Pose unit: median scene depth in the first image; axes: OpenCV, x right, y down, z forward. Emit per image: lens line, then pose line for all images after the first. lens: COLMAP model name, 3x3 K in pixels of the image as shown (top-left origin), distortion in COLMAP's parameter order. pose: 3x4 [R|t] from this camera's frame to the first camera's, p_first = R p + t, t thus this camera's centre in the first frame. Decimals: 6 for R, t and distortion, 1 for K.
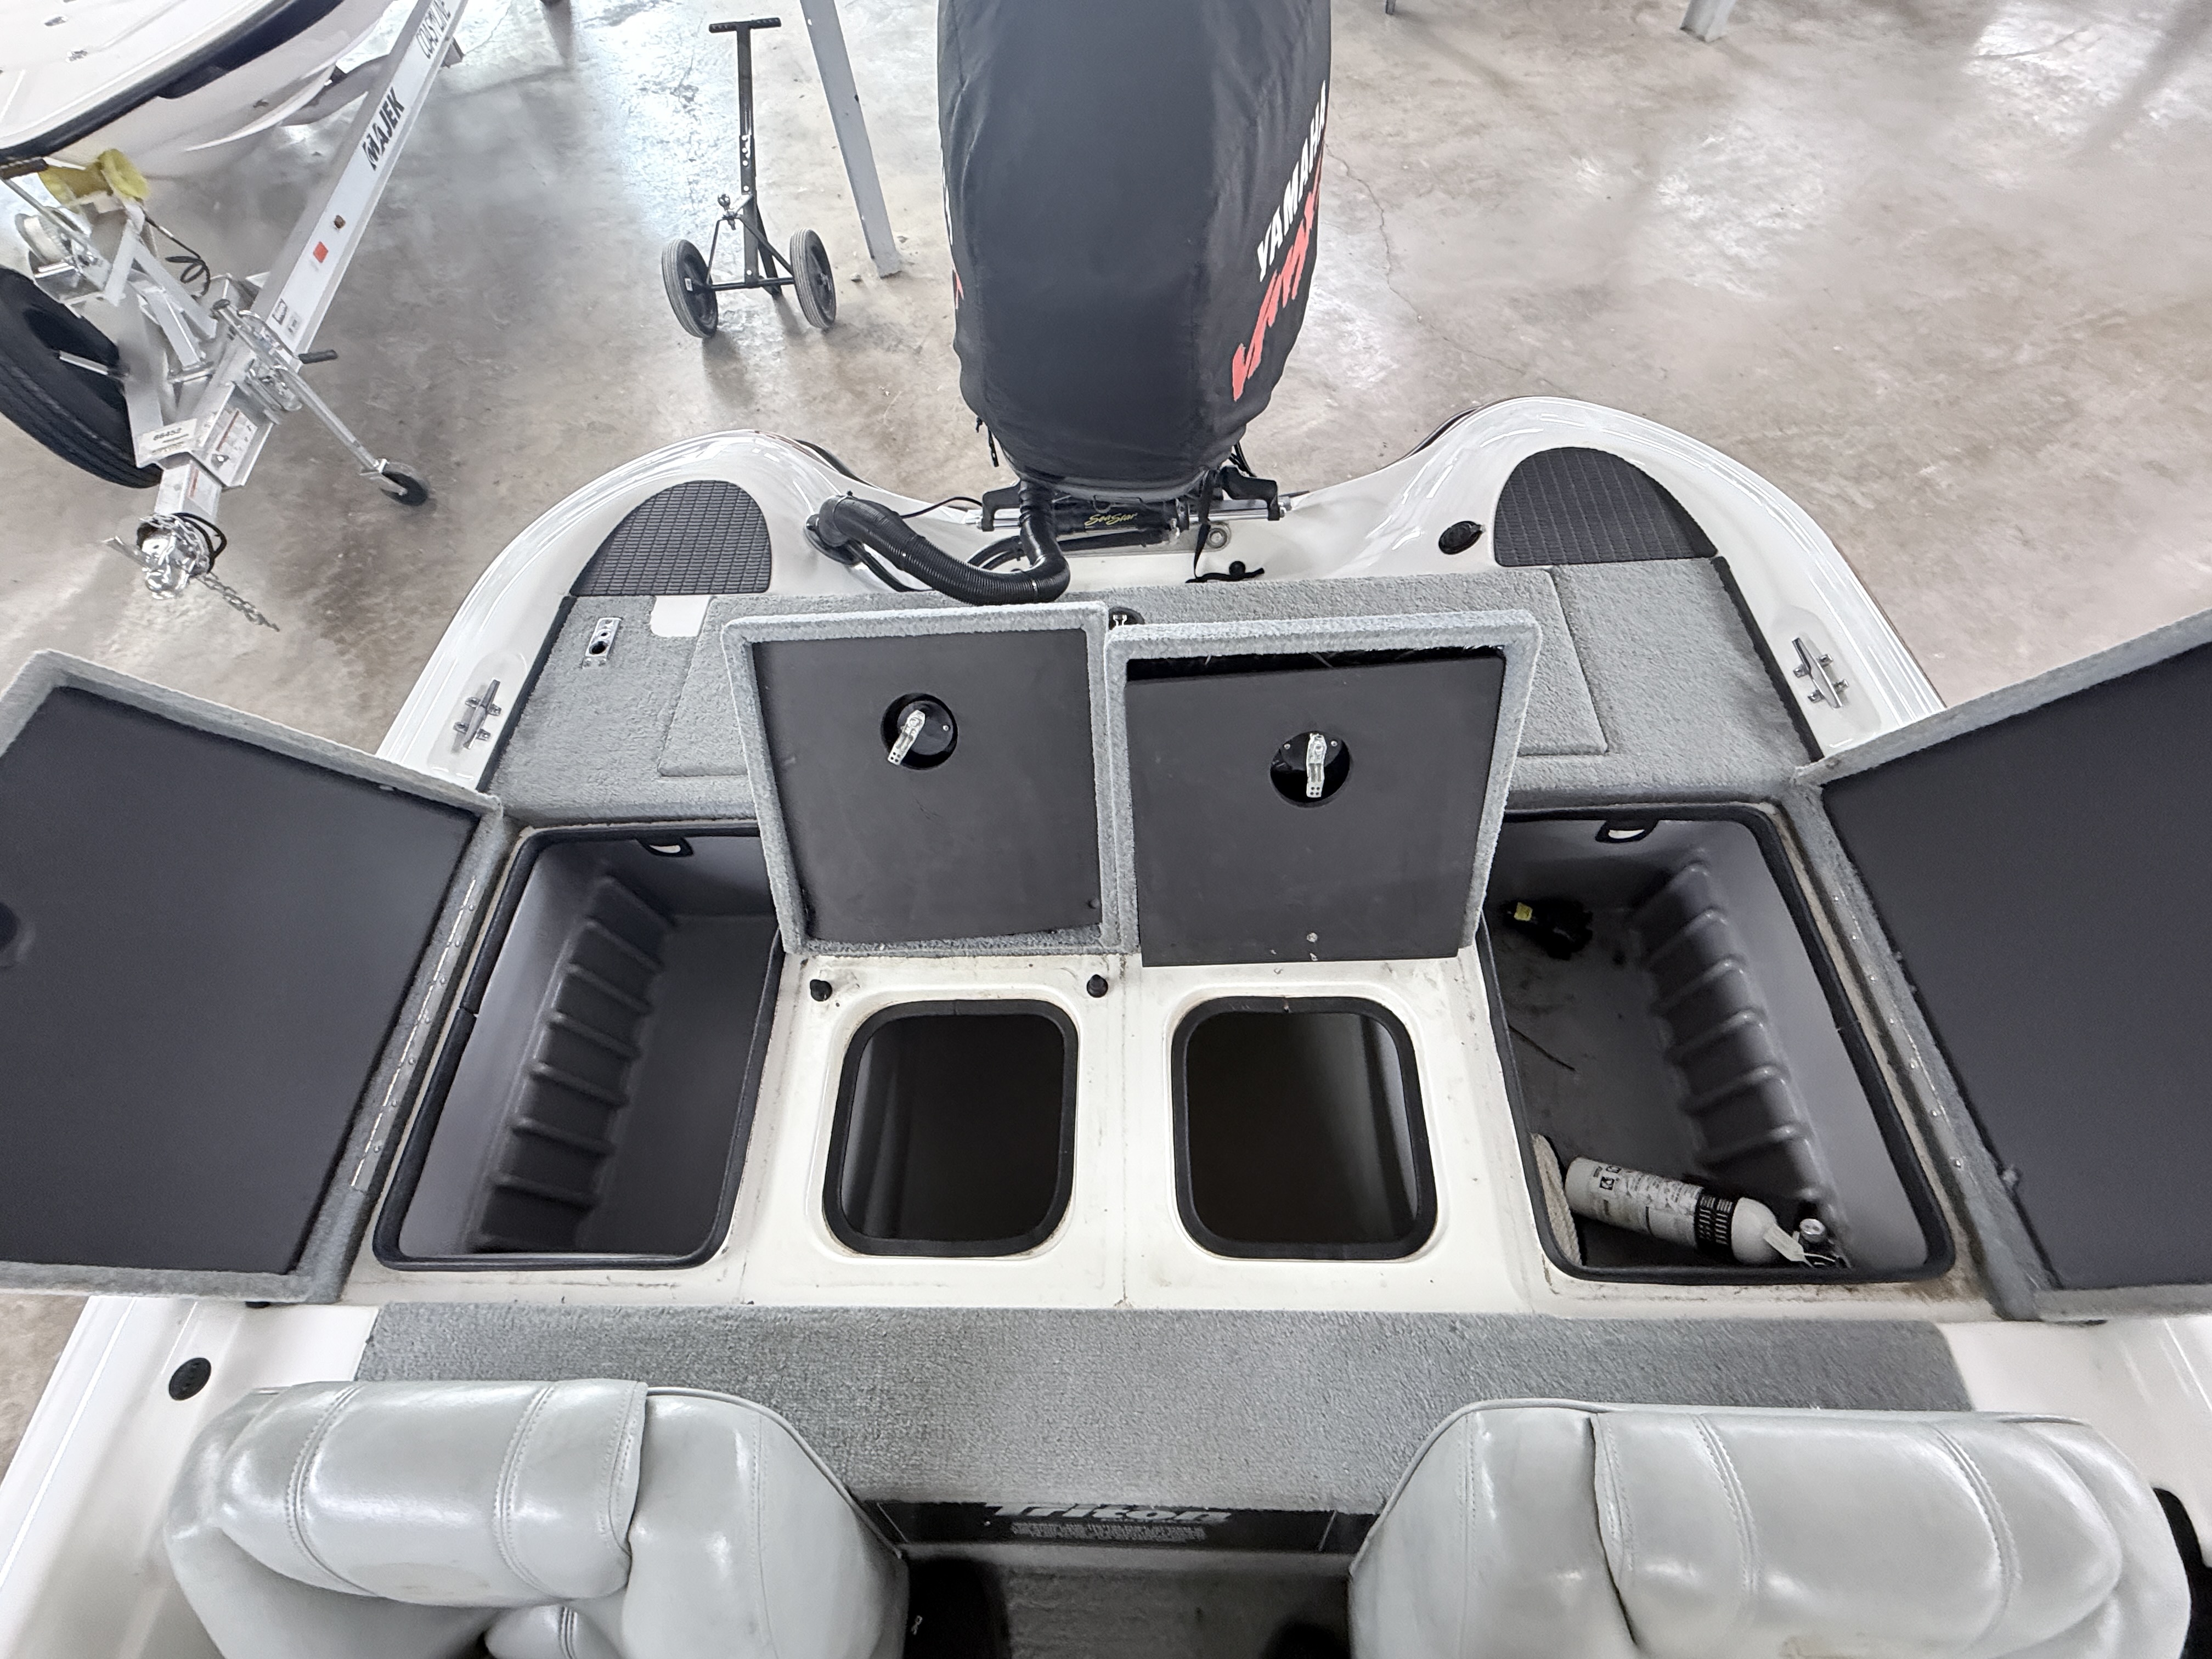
lens RADIAL K [[893.8, 0, 1110.3], [0, 893.8, 833.3], [0, 0, 1]] dist [0.001689, -0.000210]
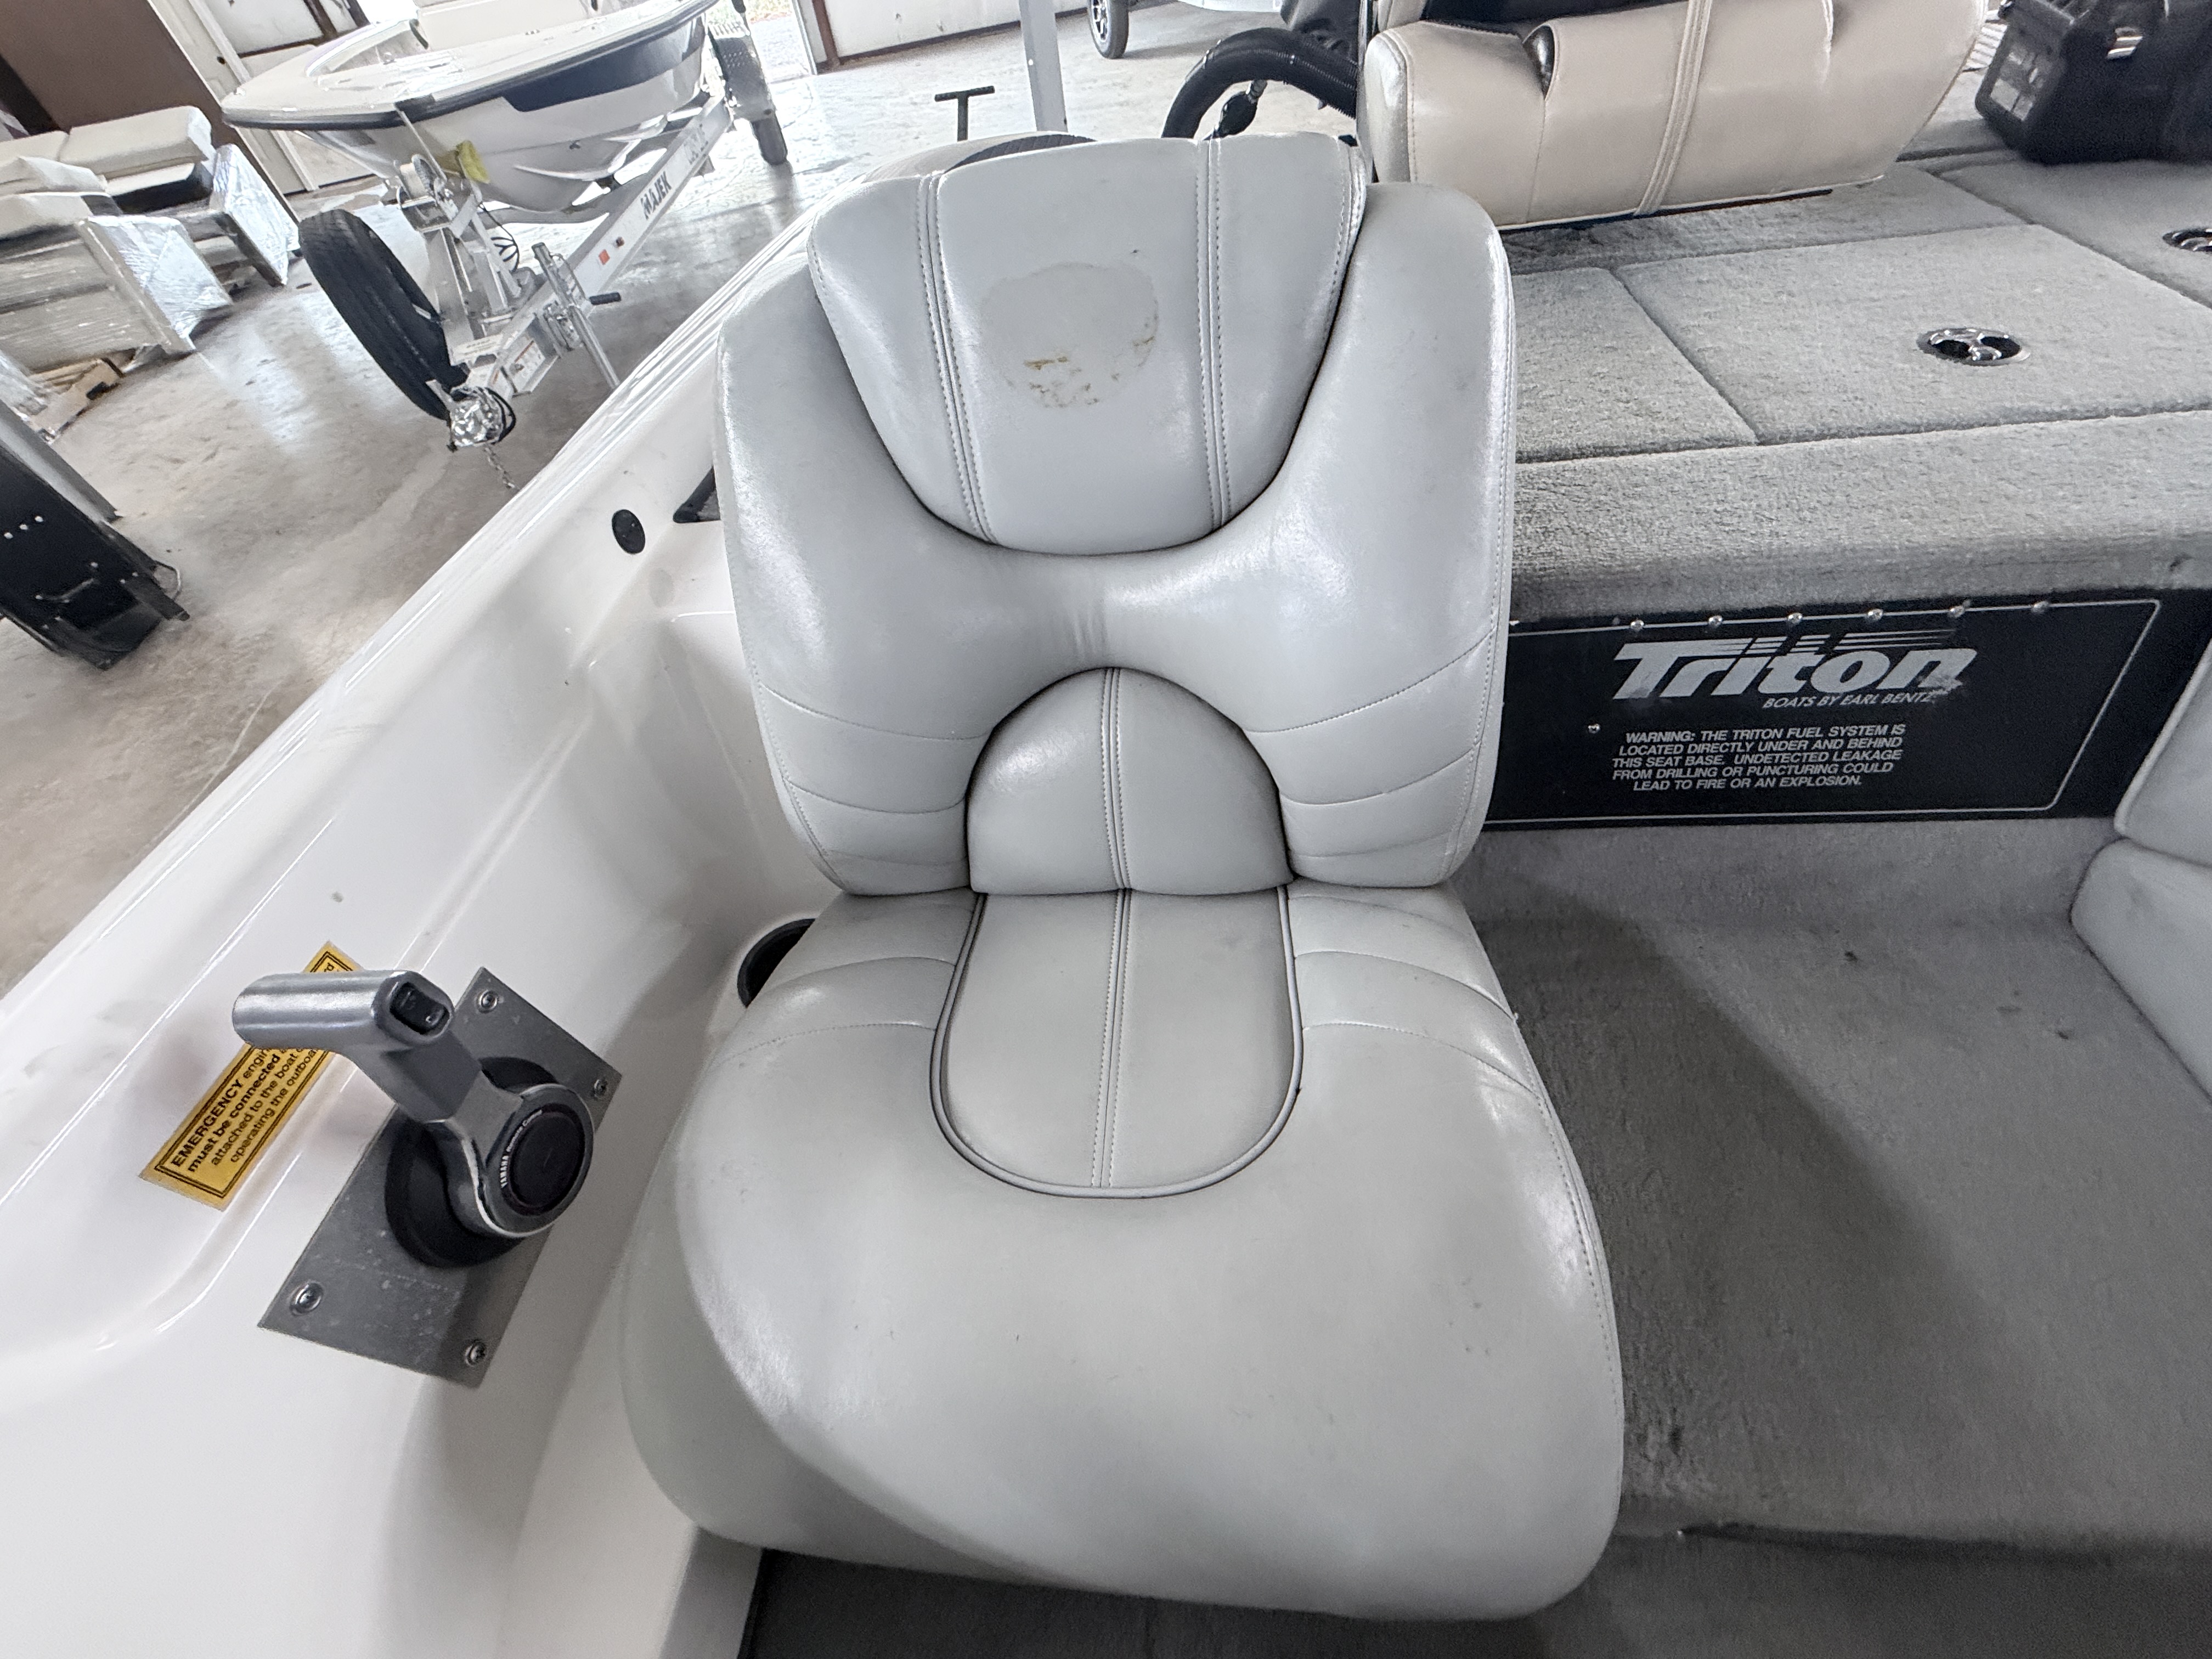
lens RADIAL K [[893.8, 0, 1111.4], [0, 893.8, 828.6], [0, 0, 1]] dist [0.001689, -0.000210]
pose [[0.996436, -0.000610, -0.084351, -0.155481], [-0.015525, 0.981565, -0.190497, 0.325119], [0.082912, 0.191127, 0.978057, 0.078461]]
